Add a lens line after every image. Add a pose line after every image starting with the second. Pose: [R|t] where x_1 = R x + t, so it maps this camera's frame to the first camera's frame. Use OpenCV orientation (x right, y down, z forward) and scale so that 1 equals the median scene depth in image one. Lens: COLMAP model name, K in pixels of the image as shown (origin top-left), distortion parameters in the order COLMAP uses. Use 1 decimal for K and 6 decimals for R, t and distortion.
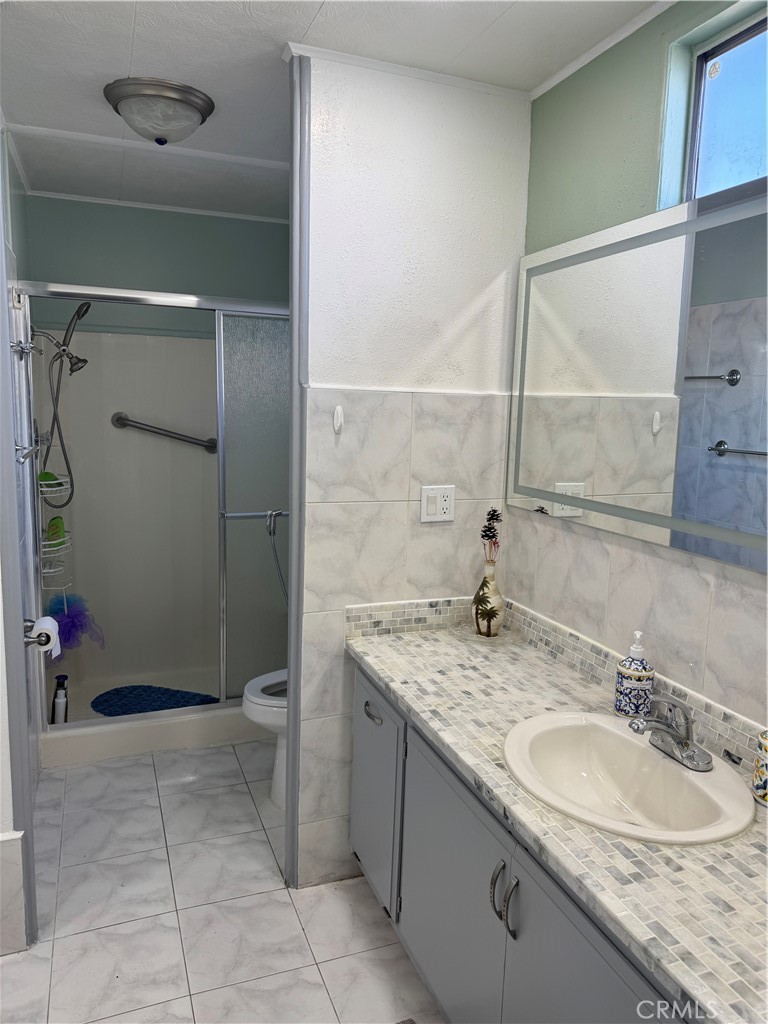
lens RADIAL K [[717.9, 0, 411.7], [0, 717.9, 504.6], [0, 0, 1]] dist [0.020539, -0.037684]
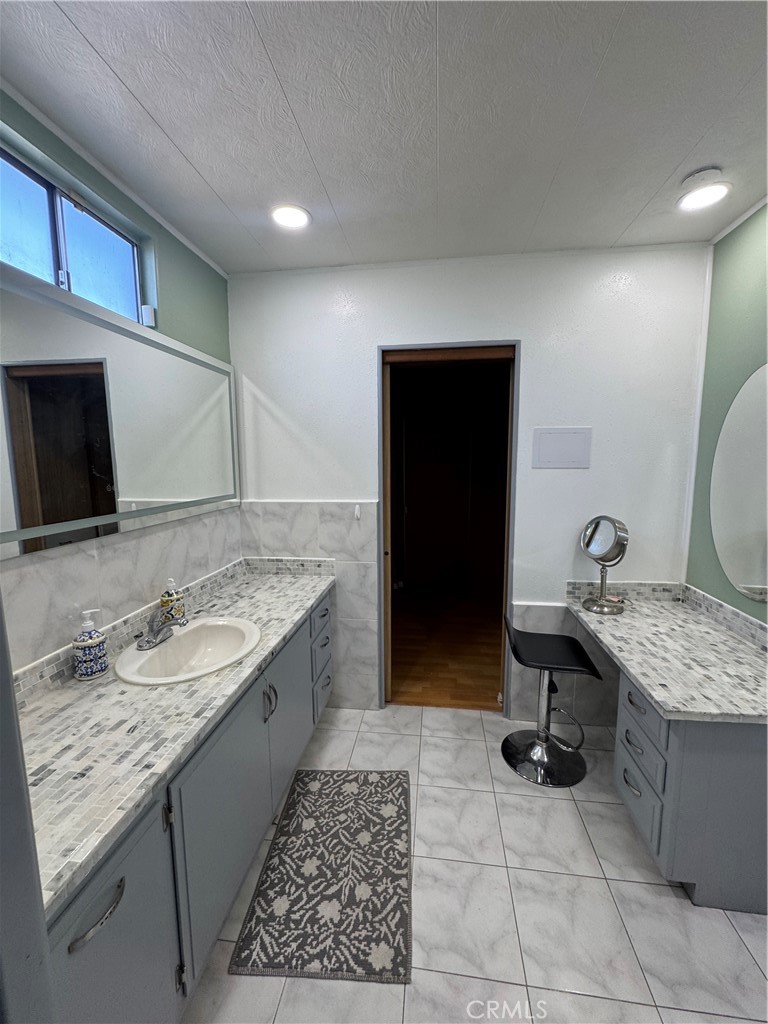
lens RADIAL K [[407.8, 0, 388.8], [0, 407.8, 515.8], [0, 0, 1]] dist [-0.007110, -0.000082]
pose [[-0.872888, -0.101483, 0.477250, -0.368103], [0.028725, 0.965746, 0.257895, -0.121817], [-0.487074, 0.238822, -0.840073, 0.969201]]
